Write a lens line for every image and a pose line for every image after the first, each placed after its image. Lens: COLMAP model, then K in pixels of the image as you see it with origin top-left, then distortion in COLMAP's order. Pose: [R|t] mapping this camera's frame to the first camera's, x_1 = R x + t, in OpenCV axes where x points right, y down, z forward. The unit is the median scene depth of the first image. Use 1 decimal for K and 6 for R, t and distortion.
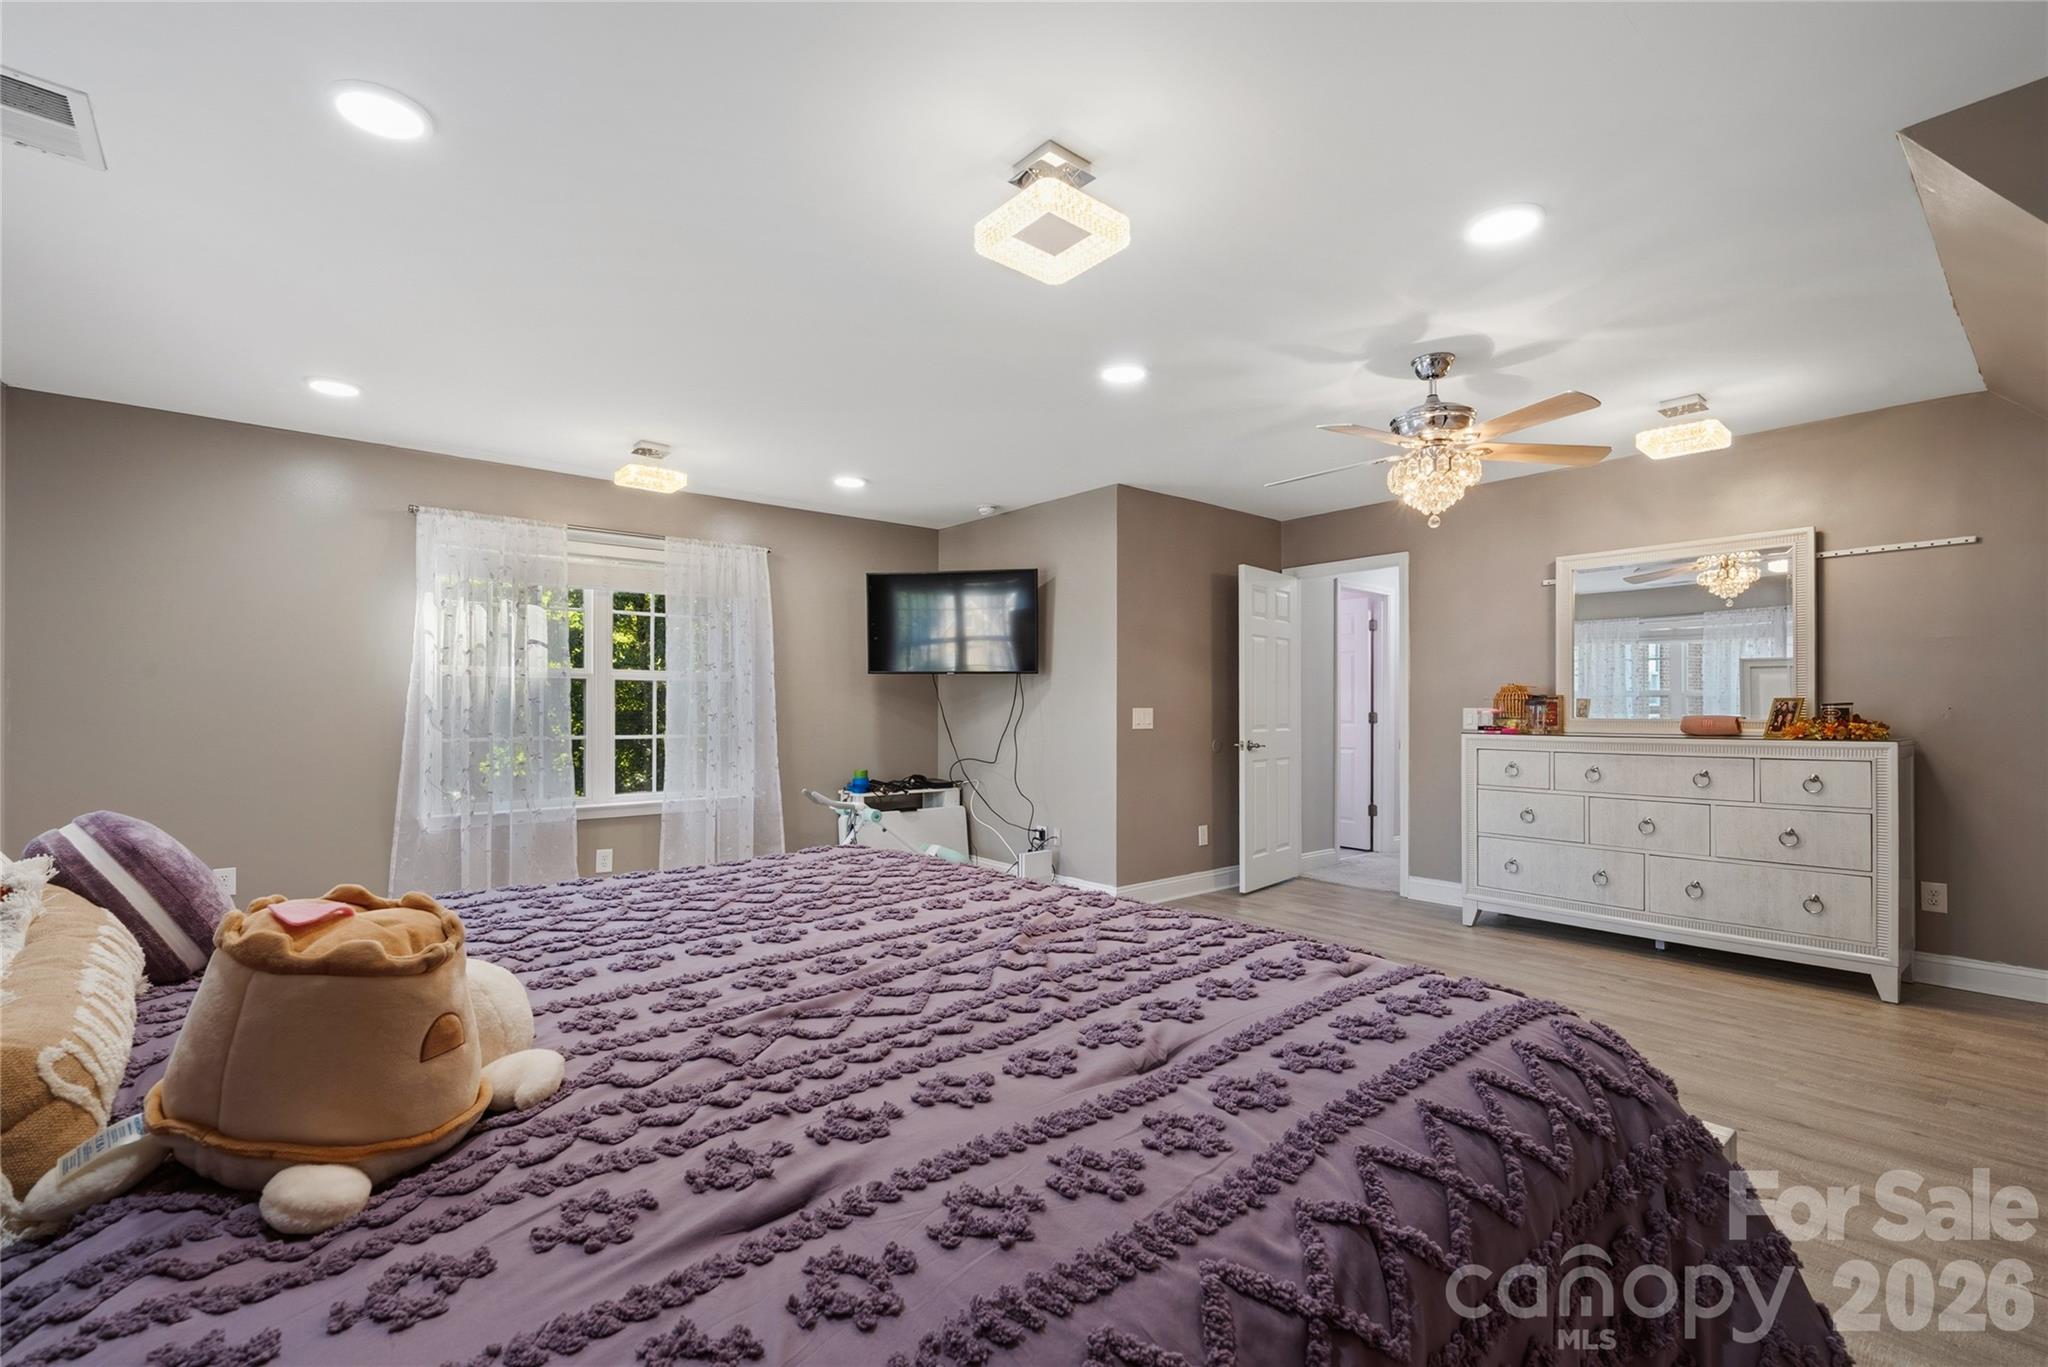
lens RADIAL K [[883.6, 0, 1015.2], [0, 883.6, 696.1], [0, 0, 1]] dist [-0.000824, -0.000059]
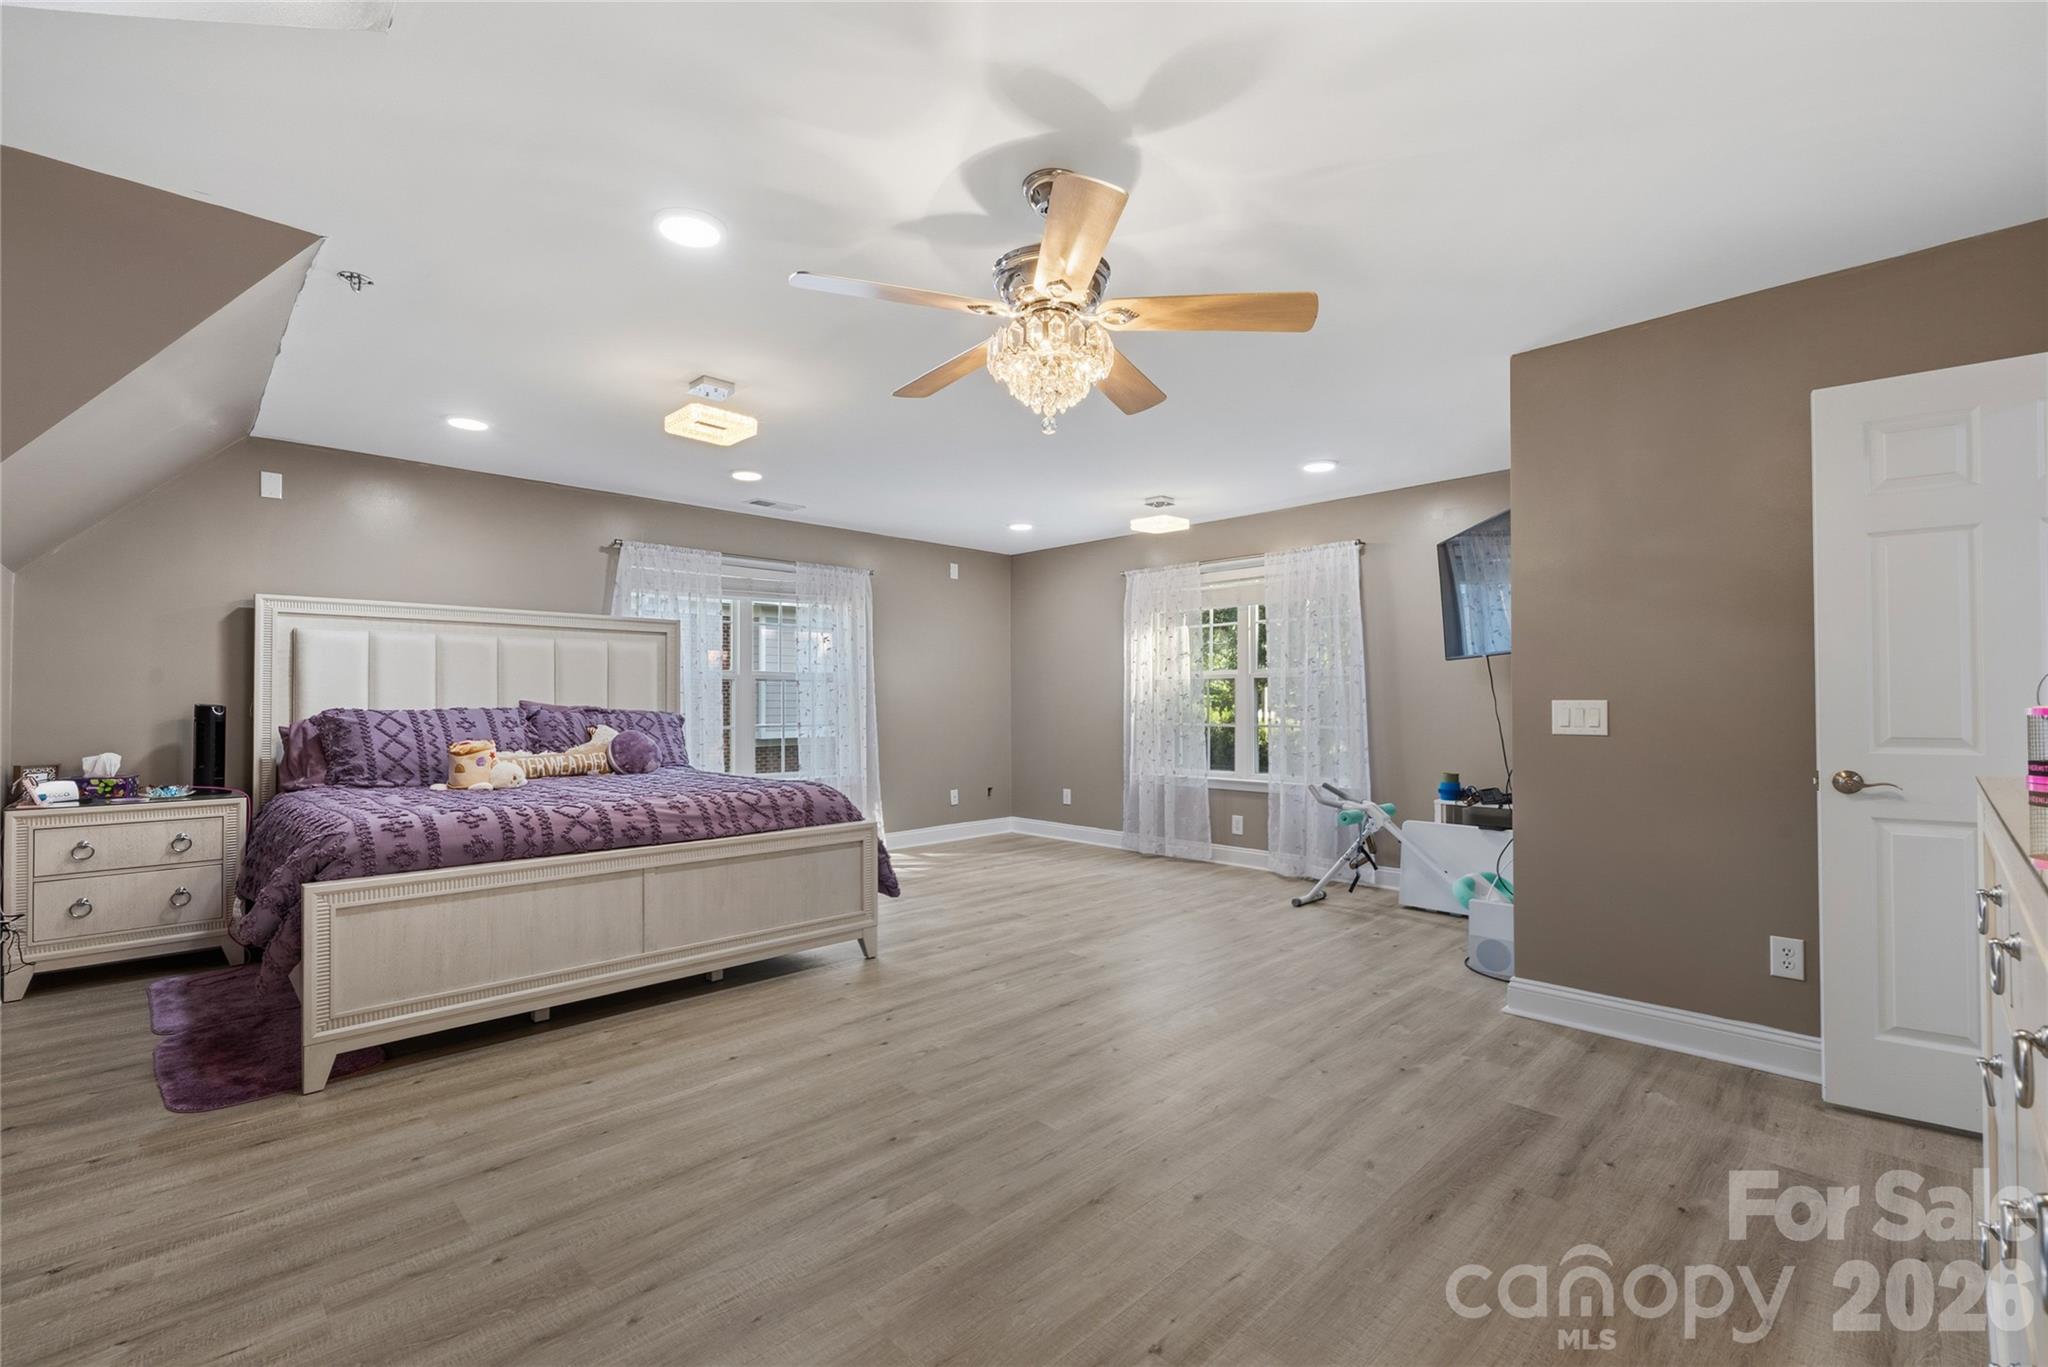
lens RADIAL K [[883.6, 0, 1015.2], [0, 883.6, 696.1], [0, 0, 1]] dist [-0.000824, -0.000059]
pose [[0.069359, -0.006955, -0.997568, 0.754570], [0.013894, 0.999885, -0.006006, 0.009306], [0.997495, -0.013444, 0.069448, 0.606406]]
